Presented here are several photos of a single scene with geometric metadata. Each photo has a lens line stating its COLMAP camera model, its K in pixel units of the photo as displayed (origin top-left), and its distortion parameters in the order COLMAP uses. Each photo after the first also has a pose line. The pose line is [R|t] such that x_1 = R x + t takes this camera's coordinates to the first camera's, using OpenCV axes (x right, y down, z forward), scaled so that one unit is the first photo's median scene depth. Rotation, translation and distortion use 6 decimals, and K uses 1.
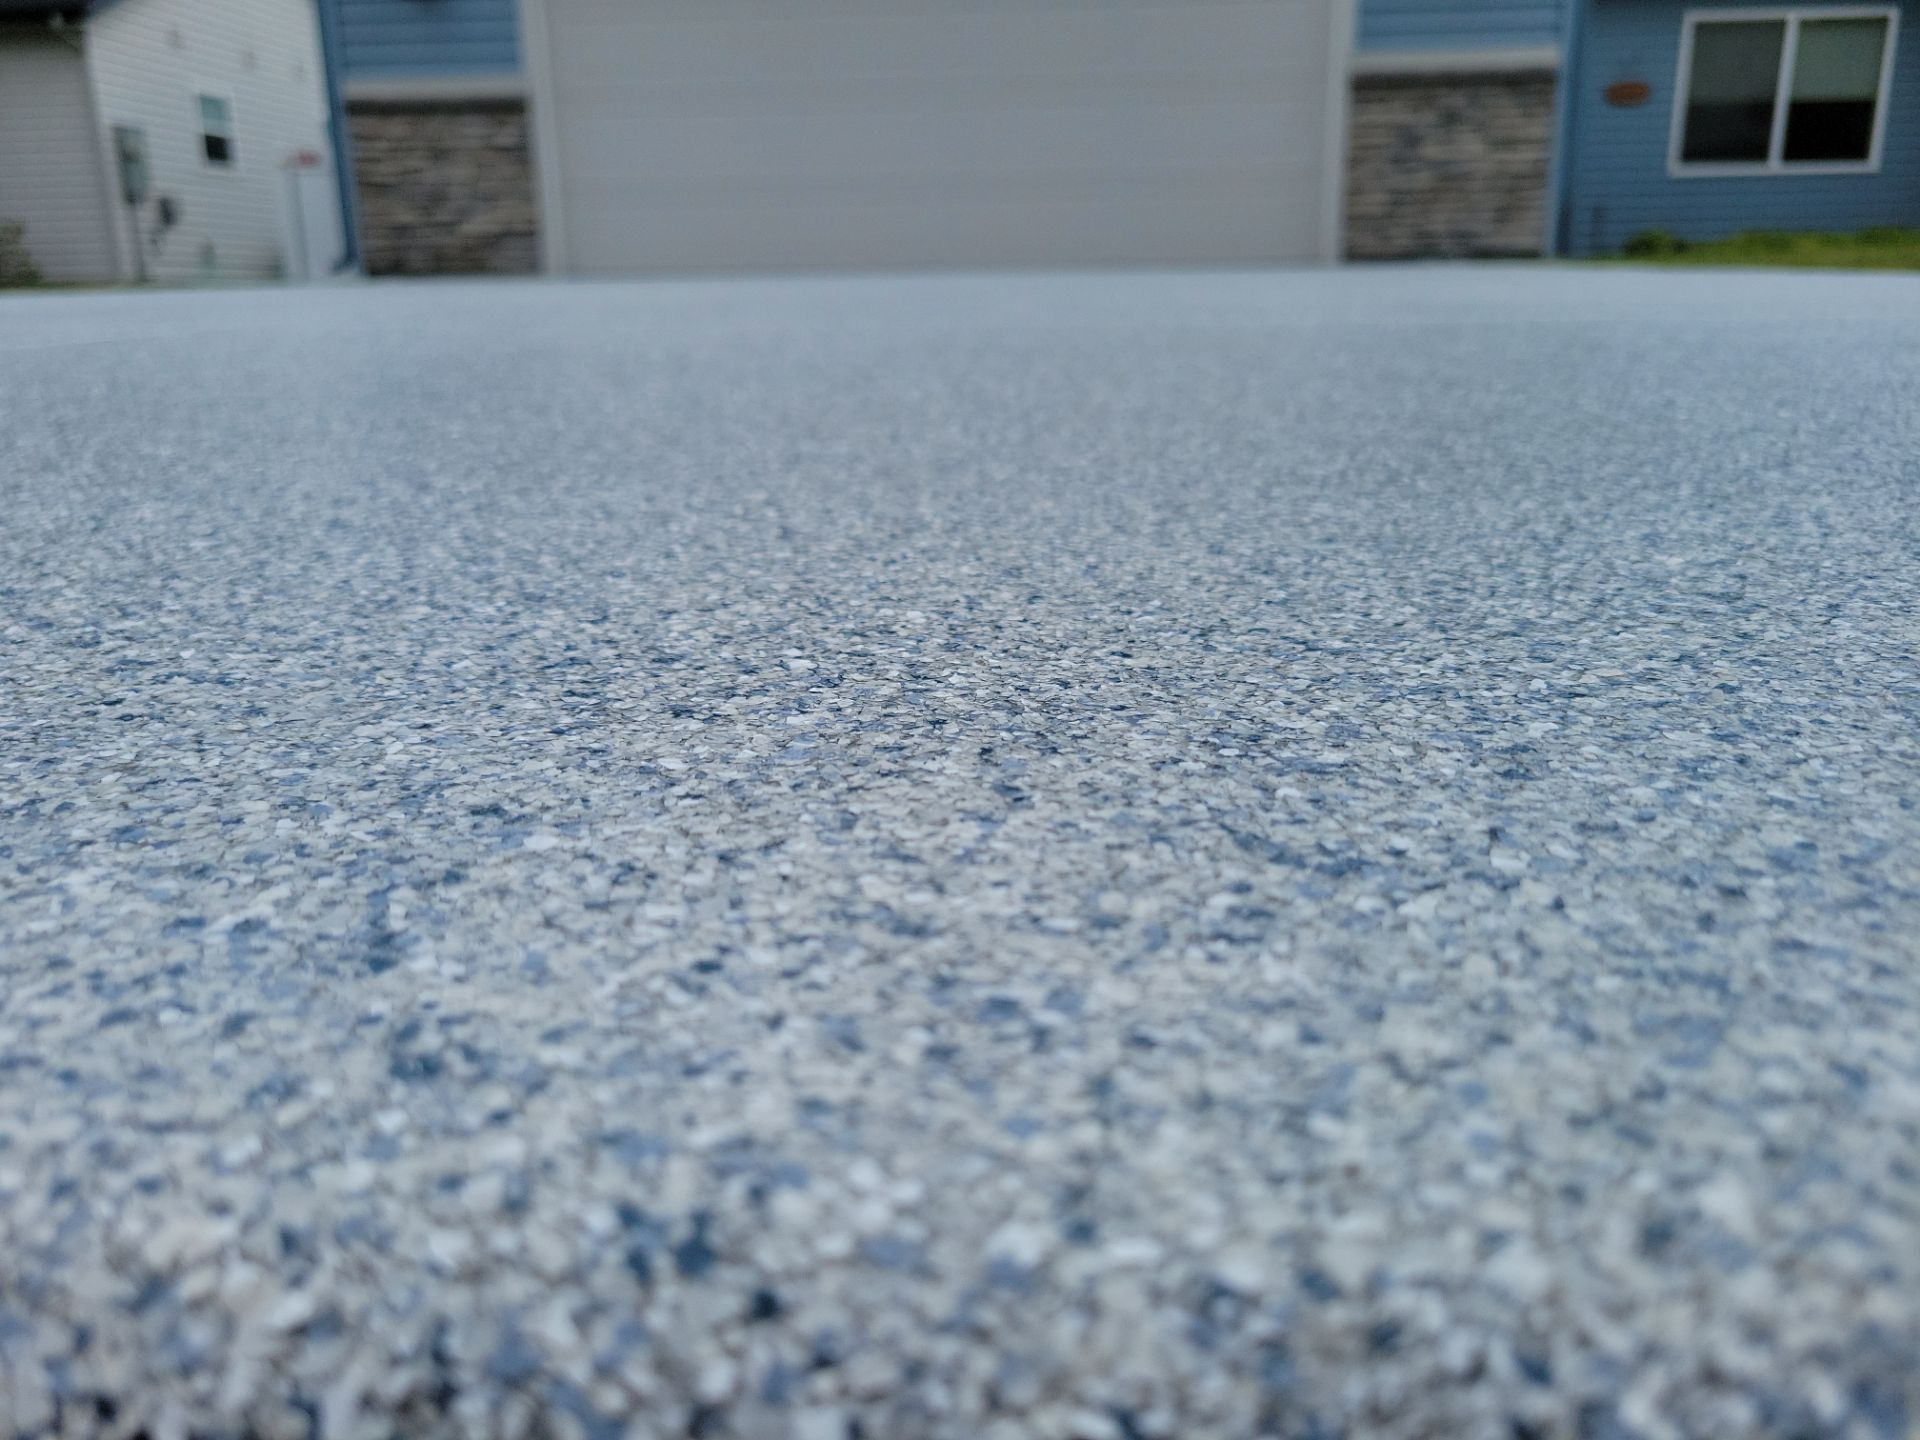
lens RADIAL K [[1509.0, 0, 952.4], [0, 1509.0, 680.6], [0, 0, 1]] dist [-0.000553, -0.002103]
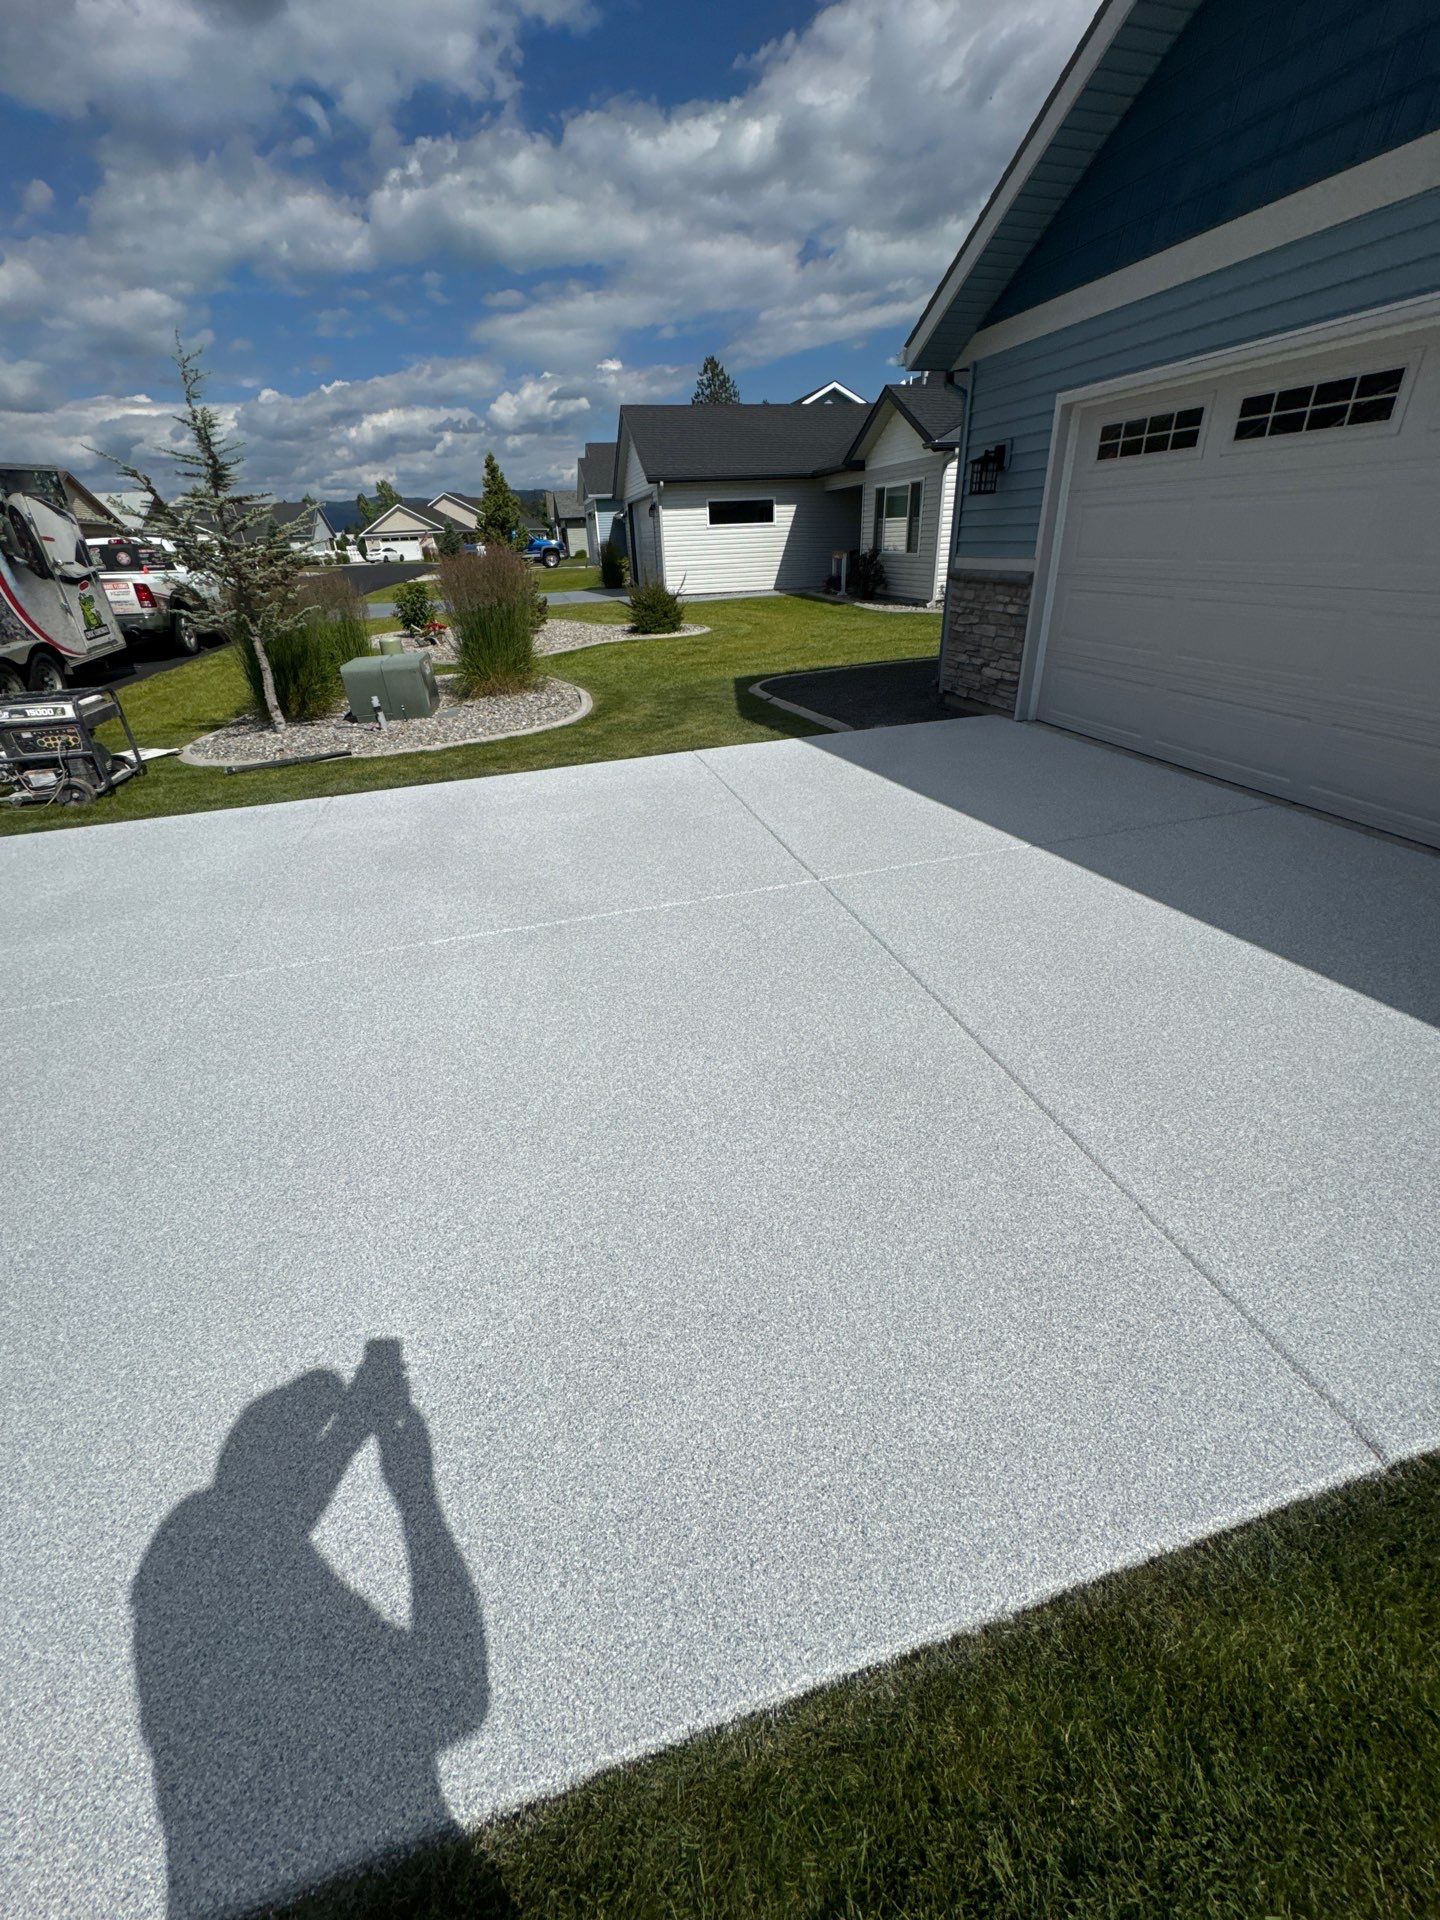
lens RADIAL K [[764.9, 0, 727.6], [0, 764.9, 957.0], [0, 0, 1]] dist [-0.002241, 0.000884]
pose [[0.352016, 0.451990, -0.819628, 0.277517], [-0.201633, 0.891736, 0.405157, -0.300162], [0.914018, 0.022642, 0.405041, 0.504424]]
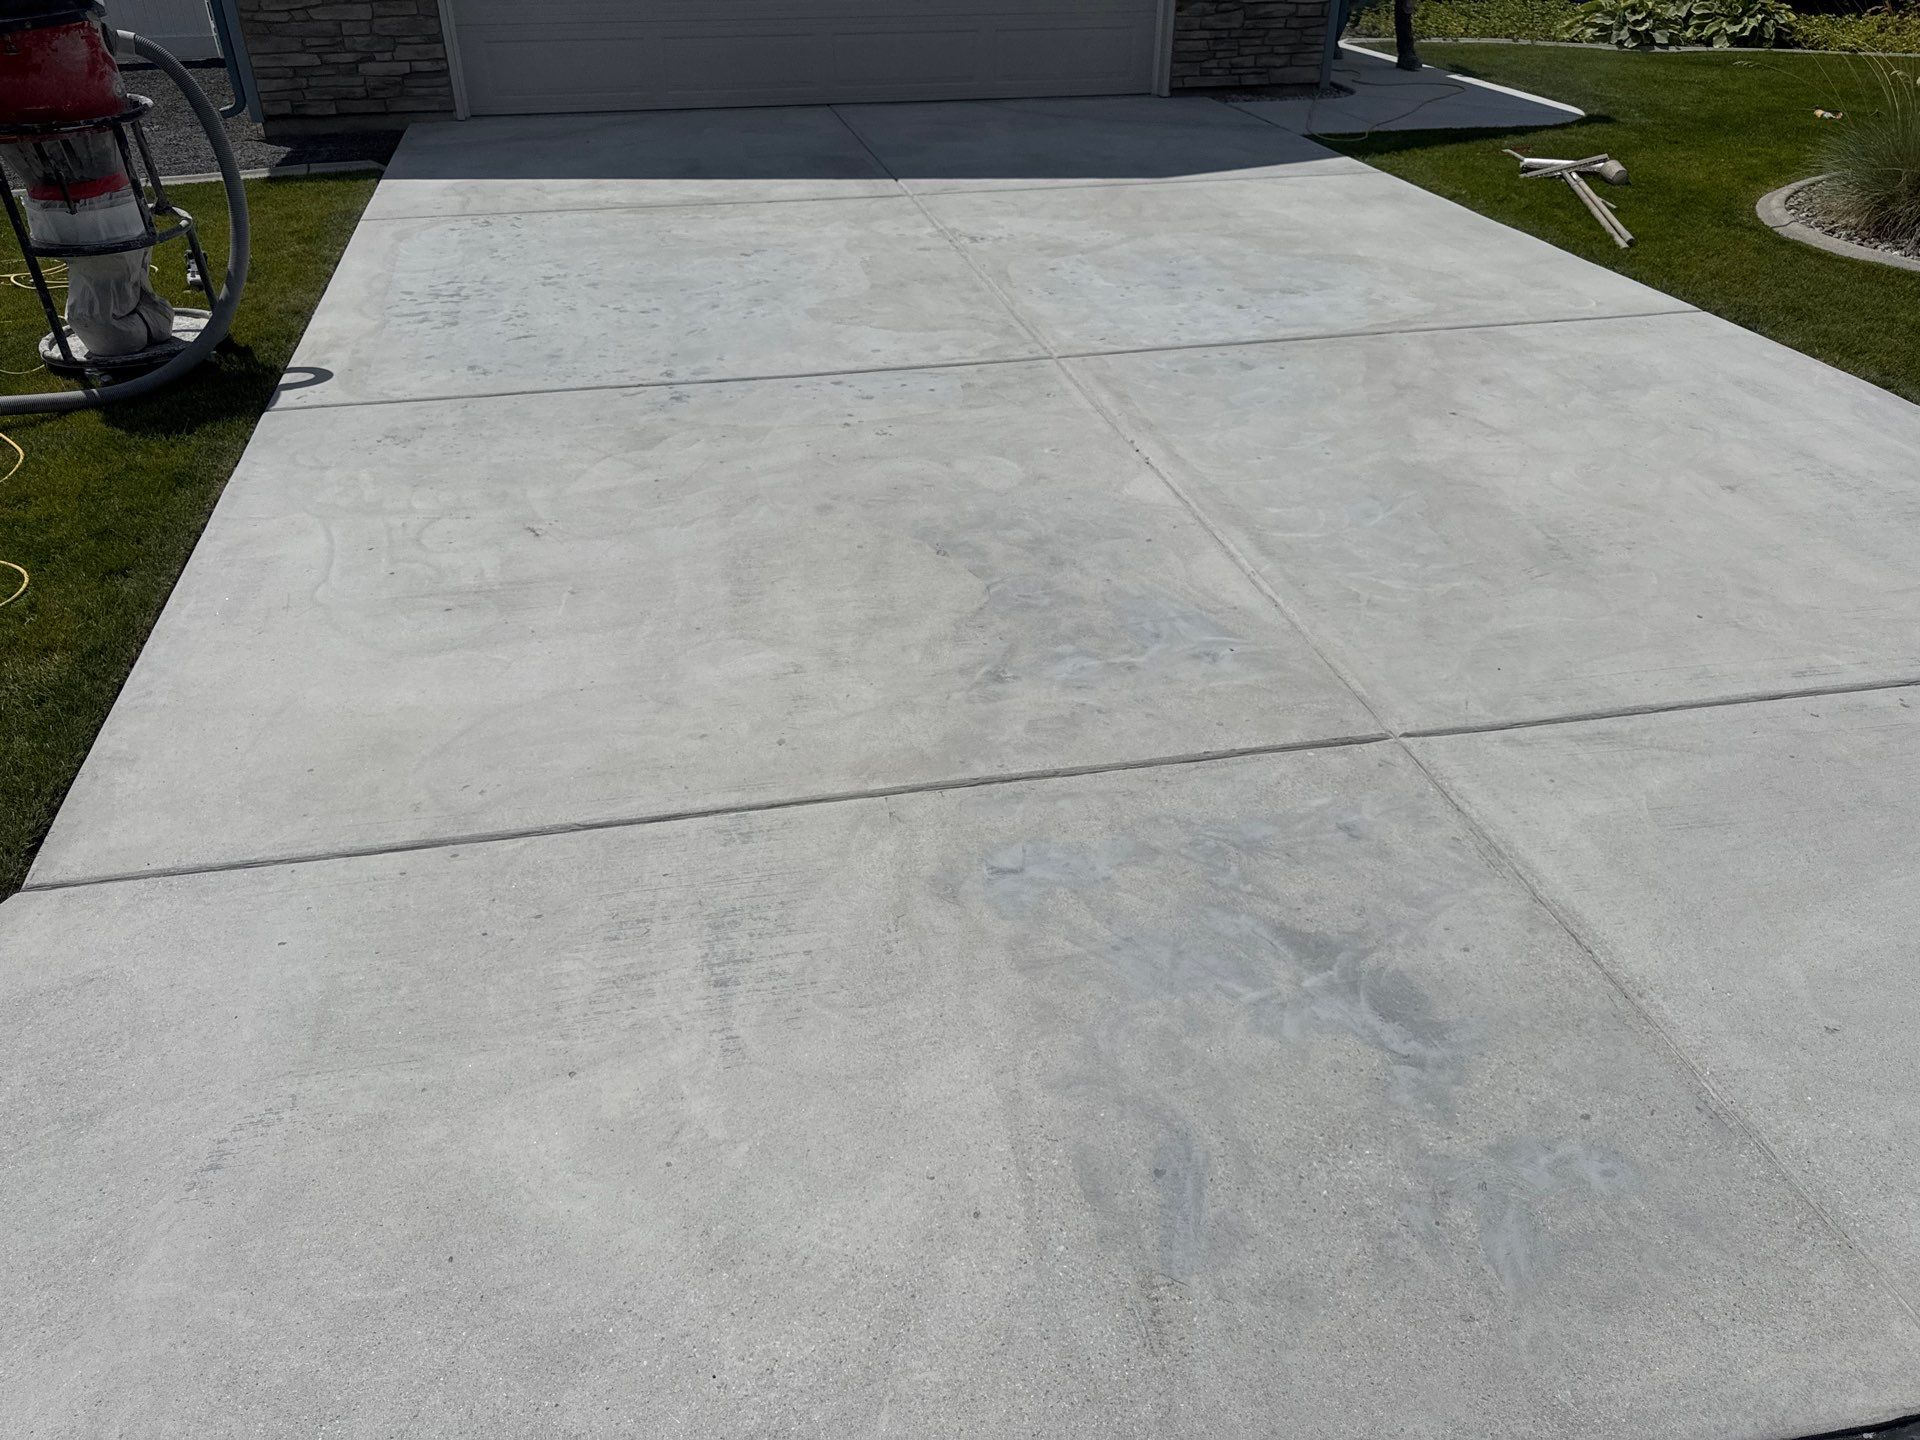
lens RADIAL K [[1369.7, 0, 954.3], [0, 1369.7, 718.2], [0, 0, 1]] dist [0.005146, -0.006445]
pose [[0.949560, -0.151282, 0.274680, -0.266165], [0.061657, 0.948908, 0.309470, -0.146151], [-0.307463, -0.276925, 0.910373, -0.077348]]
